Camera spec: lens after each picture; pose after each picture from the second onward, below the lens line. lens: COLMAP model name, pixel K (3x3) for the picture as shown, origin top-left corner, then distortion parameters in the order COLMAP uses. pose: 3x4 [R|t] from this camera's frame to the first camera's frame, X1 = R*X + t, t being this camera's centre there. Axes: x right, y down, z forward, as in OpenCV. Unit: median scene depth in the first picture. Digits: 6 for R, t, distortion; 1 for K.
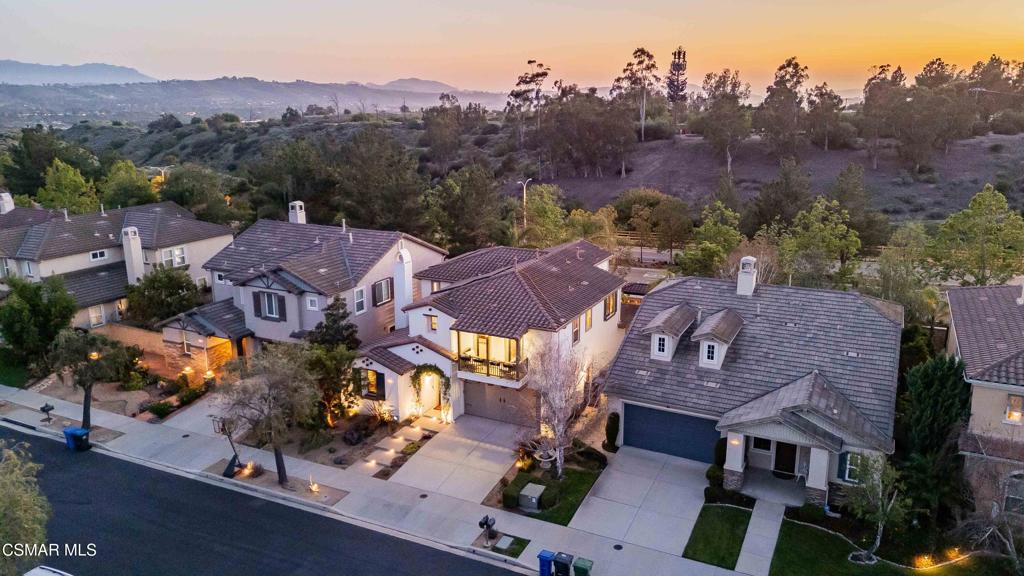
lens RADIAL K [[739.7, 0, 512.0], [0, 739.7, 288.0], [0, 0, 1]] dist [0.045623, -0.001451]
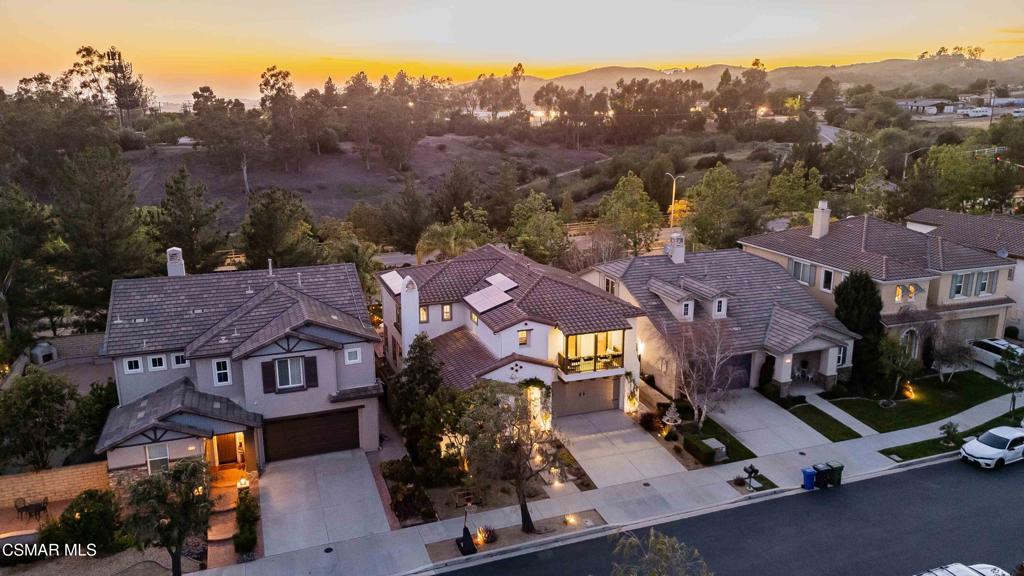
lens RADIAL K [[739.7, 0, 512.0], [0, 739.7, 288.0], [0, 0, 1]] dist [0.045623, -0.001451]
pose [[0.697820, -0.176300, 0.694237, -0.718479], [0.181445, 0.981131, 0.066774, -0.079007], [-0.692910, 0.079369, 0.716642, 0.260853]]
